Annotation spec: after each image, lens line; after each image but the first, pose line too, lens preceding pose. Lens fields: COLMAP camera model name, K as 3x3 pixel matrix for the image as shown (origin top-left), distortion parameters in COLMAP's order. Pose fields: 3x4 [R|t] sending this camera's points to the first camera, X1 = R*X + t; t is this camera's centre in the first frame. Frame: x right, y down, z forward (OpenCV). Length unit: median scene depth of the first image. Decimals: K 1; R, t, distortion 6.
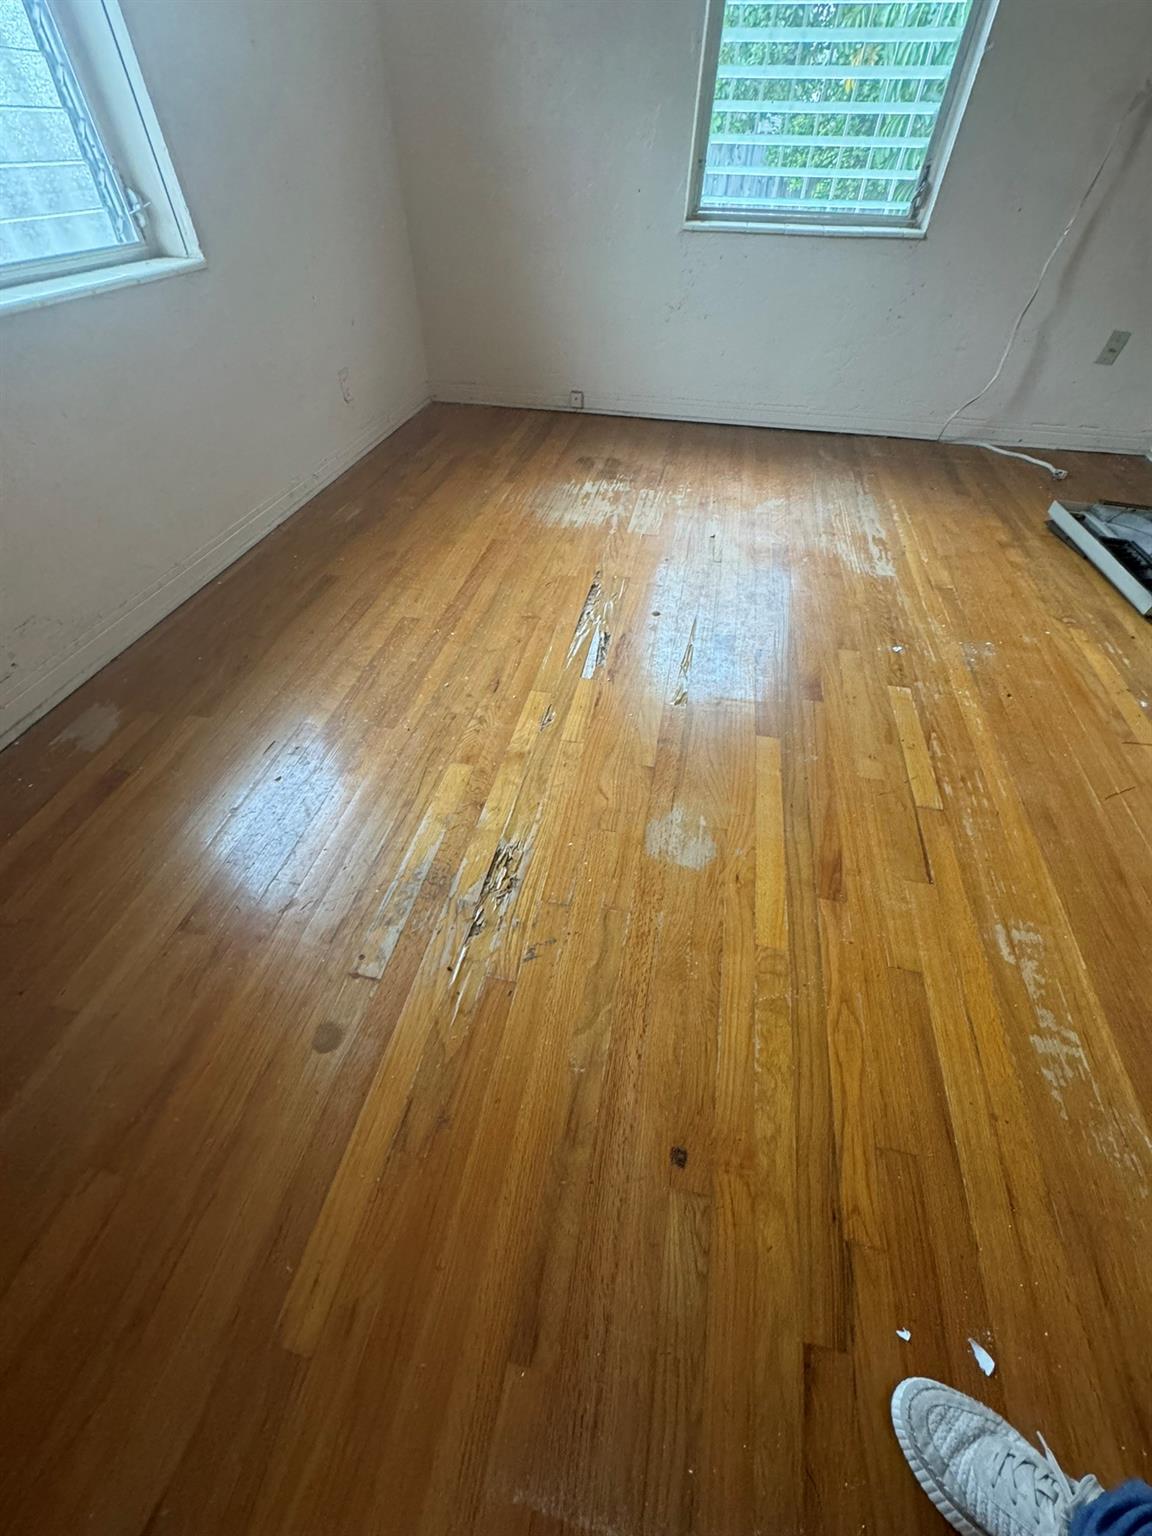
lens RADIAL K [[610.1, 0, 574.5], [0, 610.1, 769.1], [0, 0, 1]] dist [-0.003611, 0.000872]
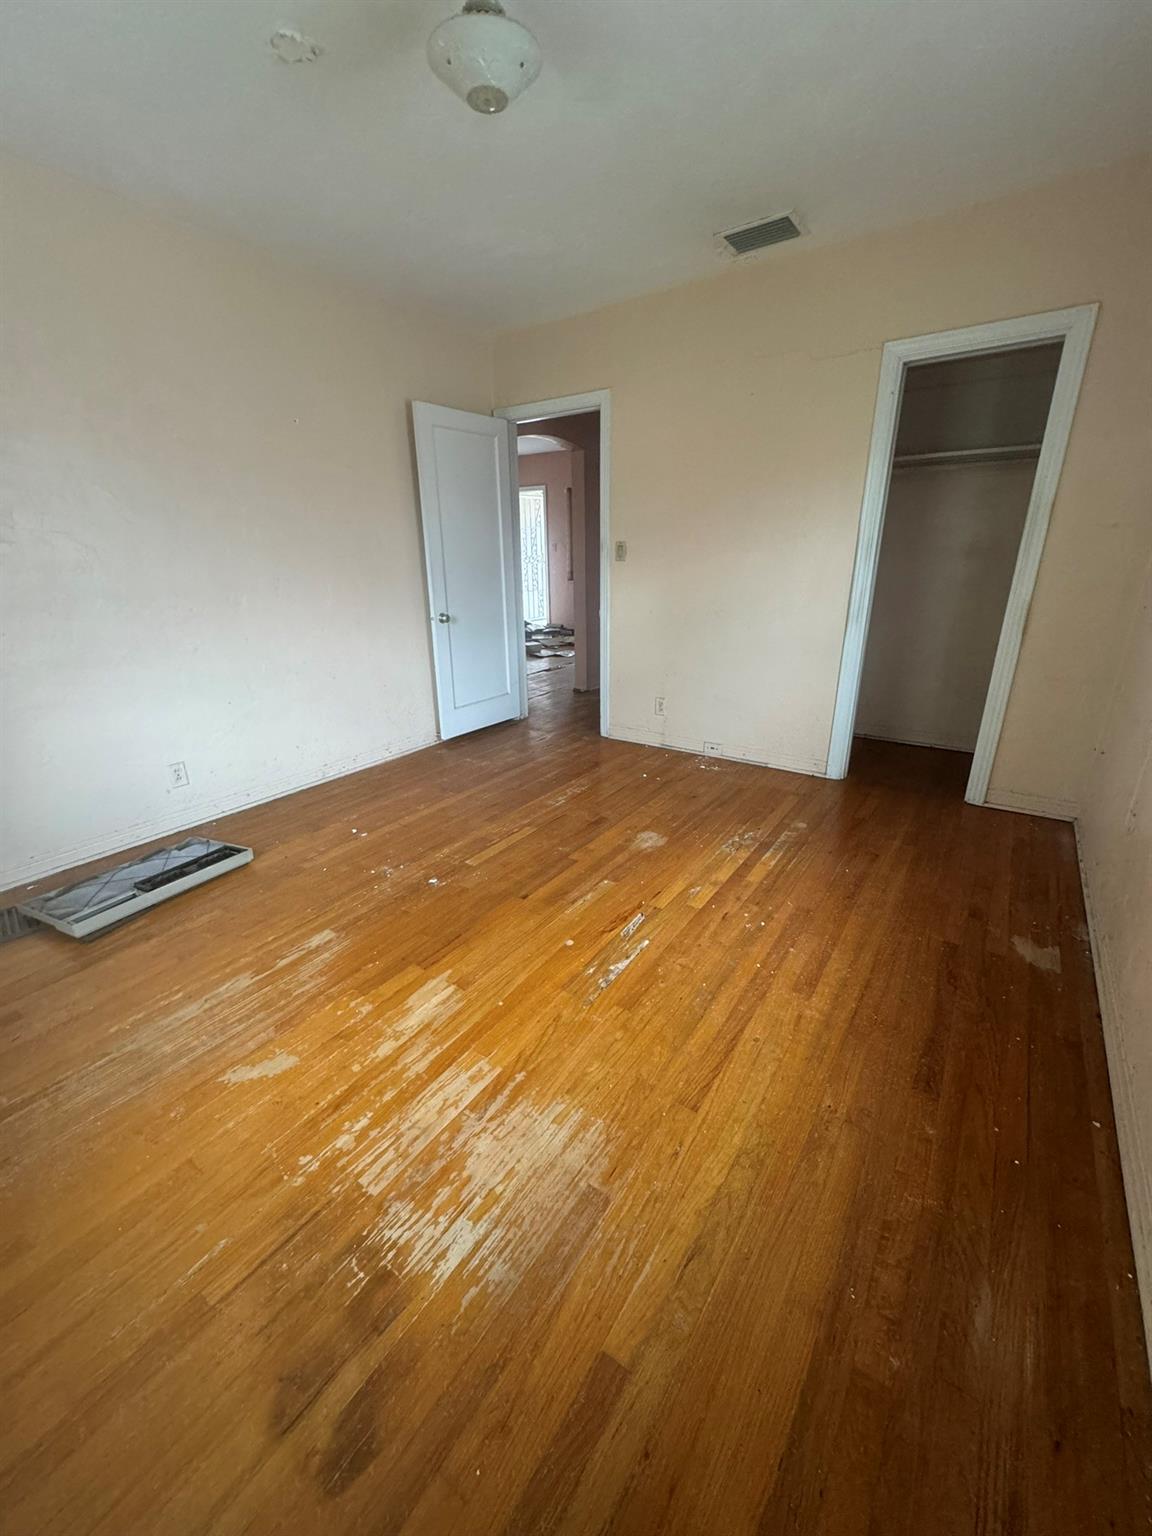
lens RADIAL K [[610.1, 0, 576.1], [0, 610.1, 767.7], [0, 0, 1]] dist [-0.003611, 0.000872]
pose [[-0.918293, -0.130088, 0.373919, -0.204773], [0.291119, 0.418202, 0.860440, -1.092274], [-0.268307, 0.898991, -0.346160, 0.894414]]
